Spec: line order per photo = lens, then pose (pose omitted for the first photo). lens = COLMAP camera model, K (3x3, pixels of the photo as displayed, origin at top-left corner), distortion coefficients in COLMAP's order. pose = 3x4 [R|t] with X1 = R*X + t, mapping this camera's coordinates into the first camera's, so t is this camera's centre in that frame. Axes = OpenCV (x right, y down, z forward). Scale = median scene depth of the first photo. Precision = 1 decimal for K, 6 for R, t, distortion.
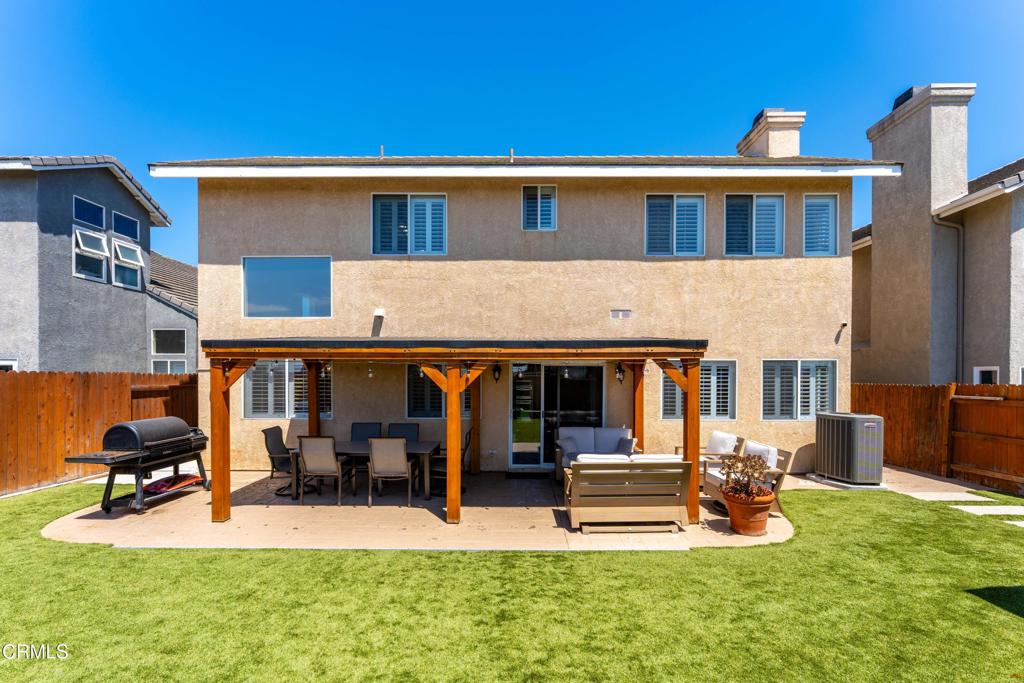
lens RADIAL K [[454.7, 0, 518.1], [0, 454.7, 380.7], [0, 0, 1]] dist [-0.002618, -0.000072]
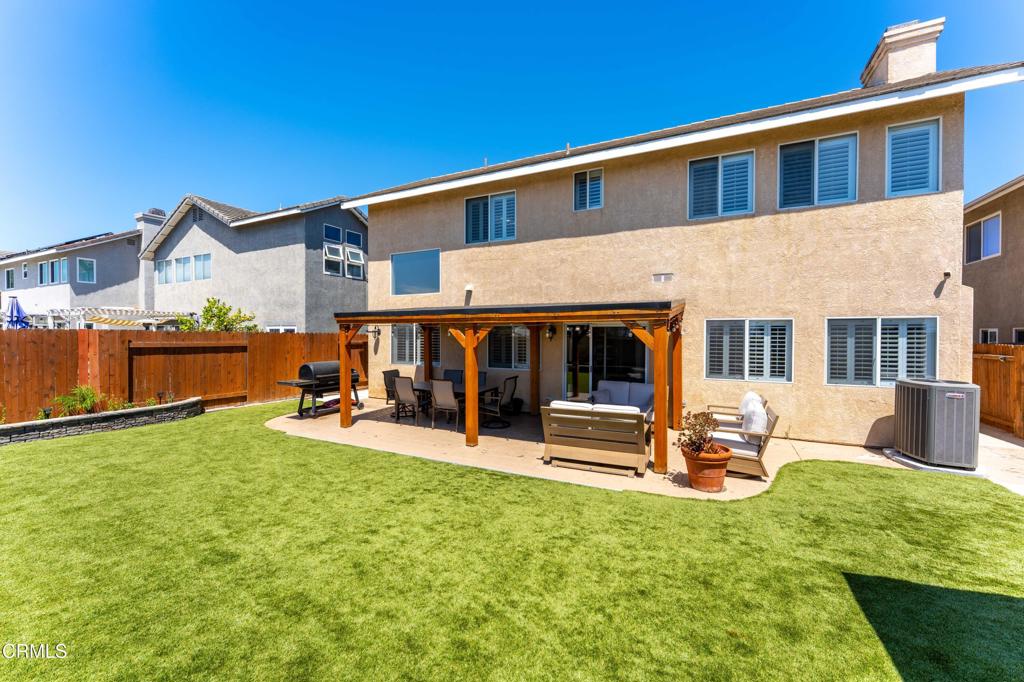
lens RADIAL K [[402.6, 0, 512.0], [0, 402.6, 341.0], [0, 0, 1]] dist [-0.001372, -0.000144]
pose [[0.900423, 0.007118, -0.434957, 0.319805], [-0.006238, 0.999975, 0.003452, 0.000954], [0.434970, -0.000395, 0.900445, -0.004357]]
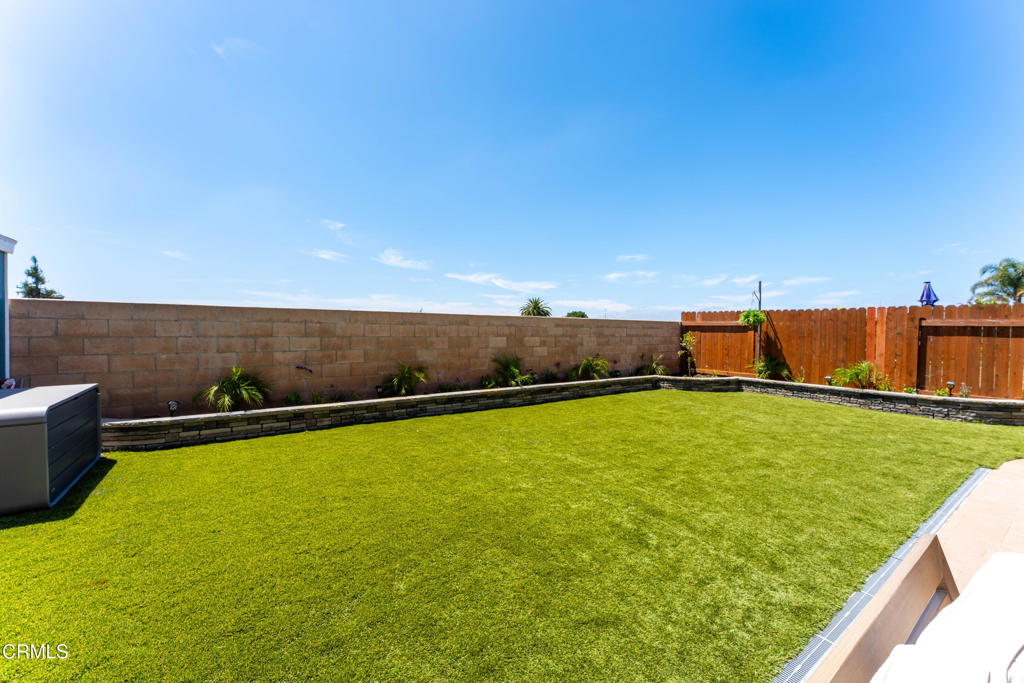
lens RADIAL K [[402.6, 0, 512.0], [0, 402.6, 341.5], [0, 0, 1]] dist [-0.001372, -0.000144]
pose [[-0.812736, 0.005906, -0.582602, 0.271727], [-0.018657, 0.999172, 0.036157, 0.043332], [0.582333, 0.040256, -0.811953, 0.647158]]
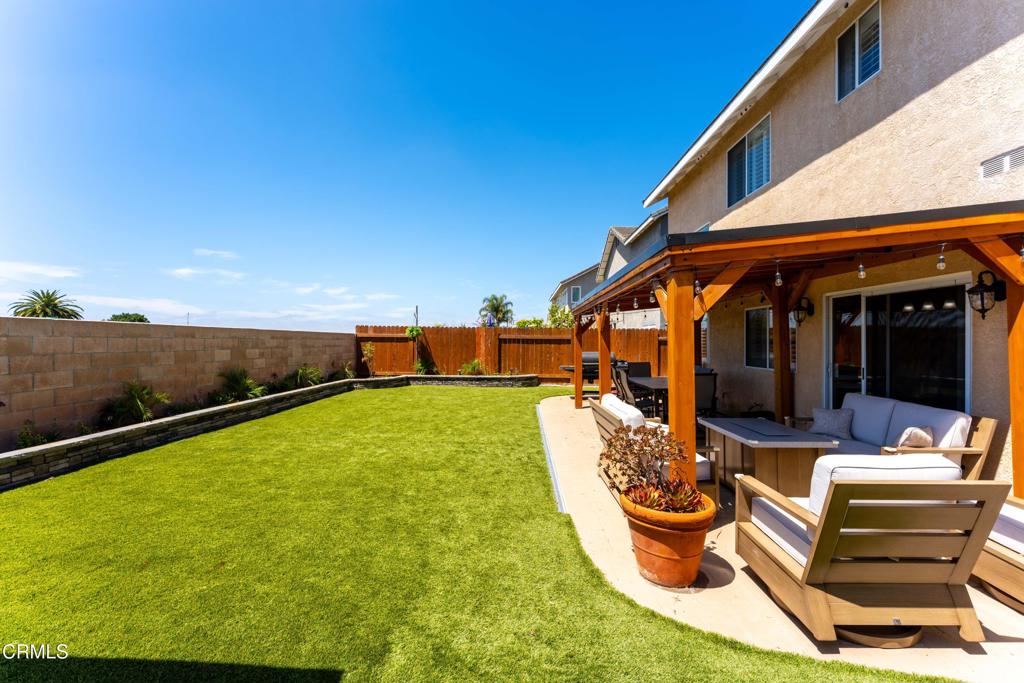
lens RADIAL K [[402.6, 0, 512.0], [0, 402.6, 341.5], [0, 0, 1]] dist [-0.001372, -0.000144]
pose [[-0.003389, -0.001984, -0.999992, 0.623317], [-0.017215, 0.999850, -0.001926, 0.039579], [0.999846, 0.017208, -0.003423, 0.516292]]
